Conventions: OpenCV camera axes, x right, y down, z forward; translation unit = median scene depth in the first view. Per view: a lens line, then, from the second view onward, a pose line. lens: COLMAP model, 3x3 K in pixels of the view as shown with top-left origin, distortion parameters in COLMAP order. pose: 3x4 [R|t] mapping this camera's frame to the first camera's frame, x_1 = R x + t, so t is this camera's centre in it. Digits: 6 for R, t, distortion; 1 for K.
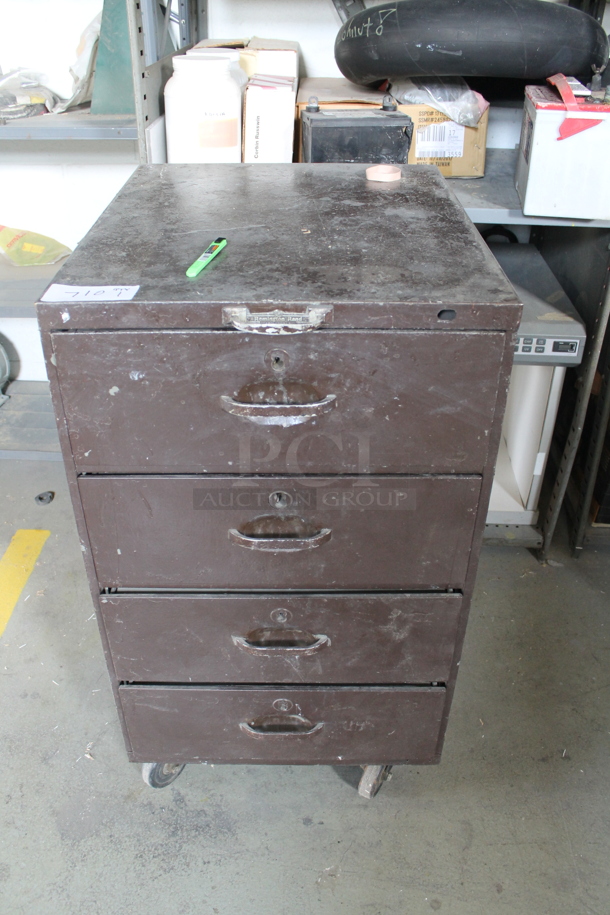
lens RADIAL K [[804.1, 0, 294.3], [0, 804.1, 456.8], [0, 0, 1]] dist [-0.165883, 0.157331]
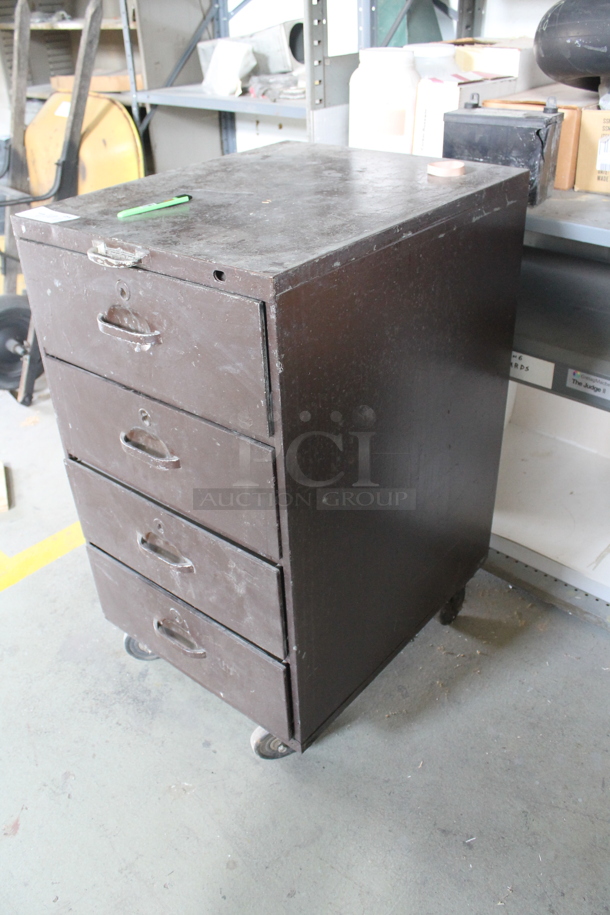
lens RADIAL K [[804.1, 0, 294.3], [0, 804.1, 456.8], [0, 0, 1]] dist [-0.165883, 0.157331]
pose [[0.754599, 0.312177, -0.577171, 0.597944], [-0.318219, 0.943328, 0.094180, -0.050556], [0.573862, 0.112599, 0.811174, 0.132782]]
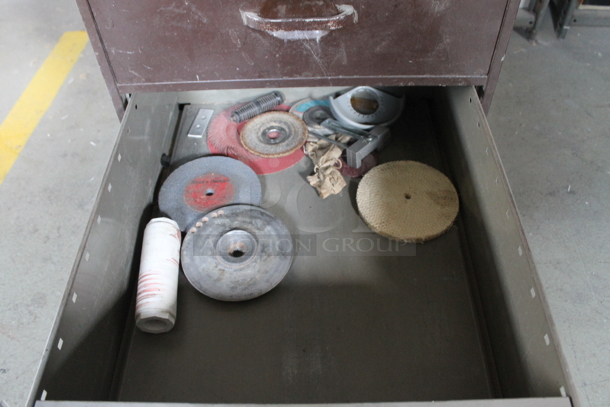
lens RADIAL K [[536.1, 0, 305.0], [0, 536.1, 203.5], [0, 0, 1]] dist [-0.165883, 0.157331]
pose [[0.999682, -0.023625, -0.008845, -0.007860], [0.025094, 0.967193, 0.252801, 0.226846], [0.002583, -0.252942, 0.967478, 0.329551]]
